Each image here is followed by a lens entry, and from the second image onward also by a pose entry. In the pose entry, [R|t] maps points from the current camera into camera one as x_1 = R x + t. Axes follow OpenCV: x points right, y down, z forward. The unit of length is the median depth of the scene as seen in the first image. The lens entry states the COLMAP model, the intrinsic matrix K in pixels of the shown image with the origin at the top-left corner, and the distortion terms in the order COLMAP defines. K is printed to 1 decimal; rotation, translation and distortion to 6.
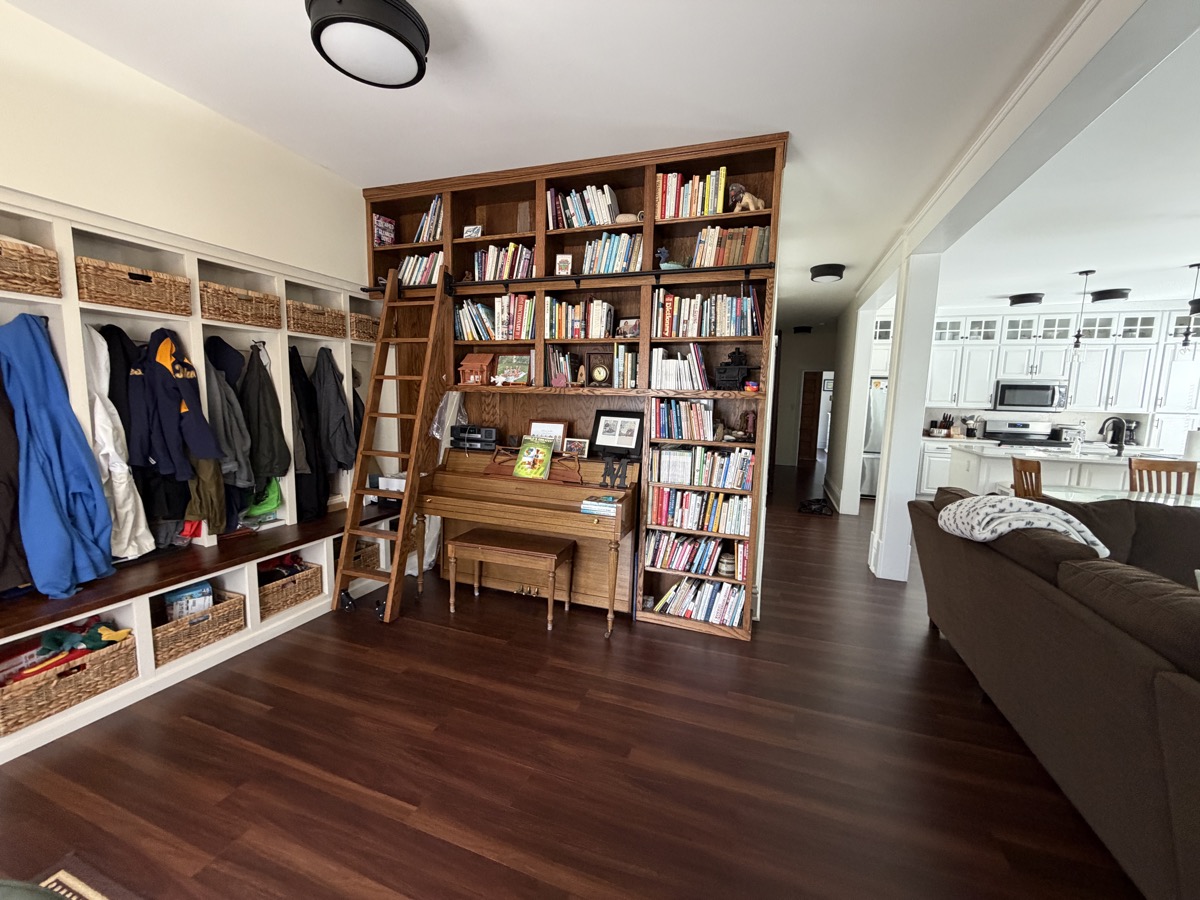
lens RADIAL K [[475.1, 0, 598.3], [0, 475.1, 449.4], [0, 0, 1]] dist [-0.003200, -0.000599]
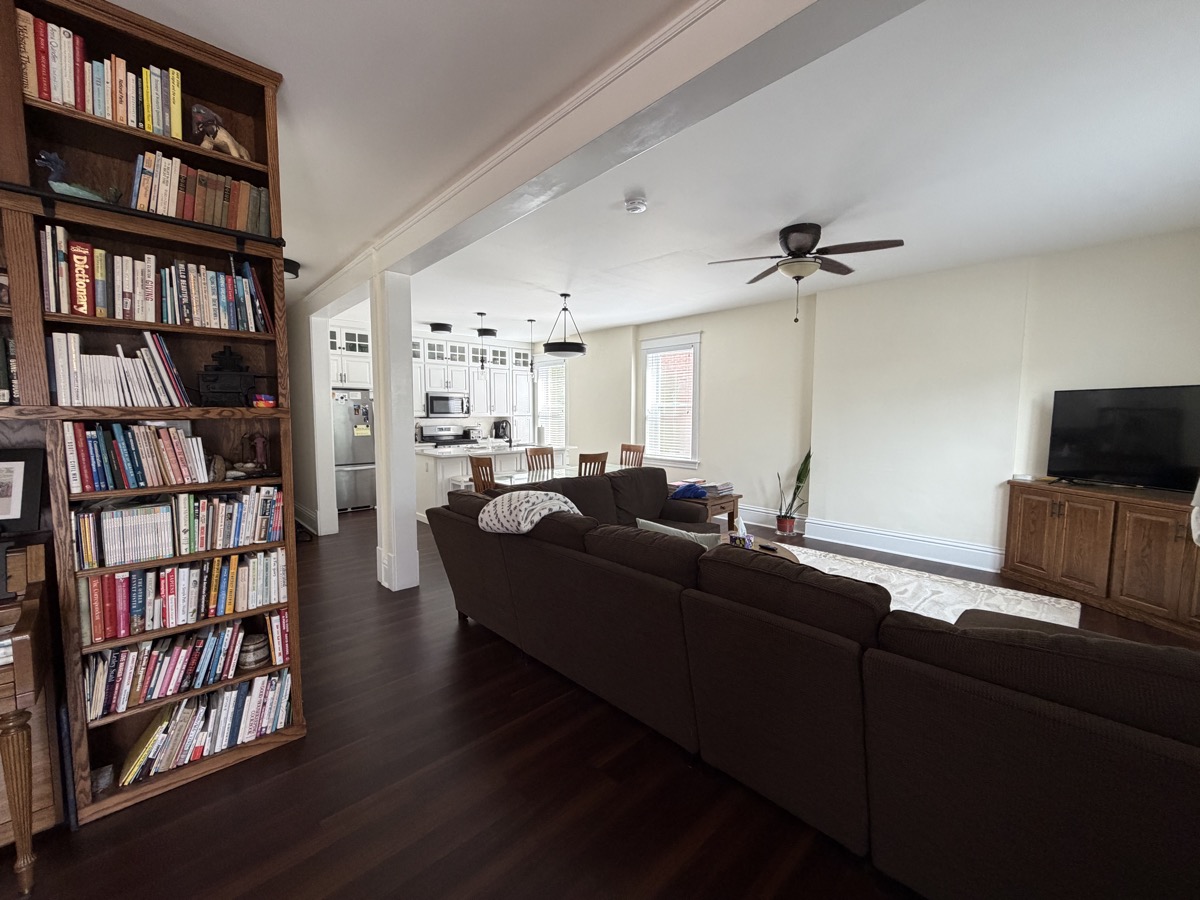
lens RADIAL K [[475.1, 0, 600.8], [0, 475.1, 450.6], [0, 0, 1]] dist [-0.003200, -0.000599]
pose [[0.448302, -0.095034, 0.888816, -0.099307], [0.109821, 0.992655, 0.050745, -0.034809], [-0.887110, 0.074862, 0.455446, 0.199304]]
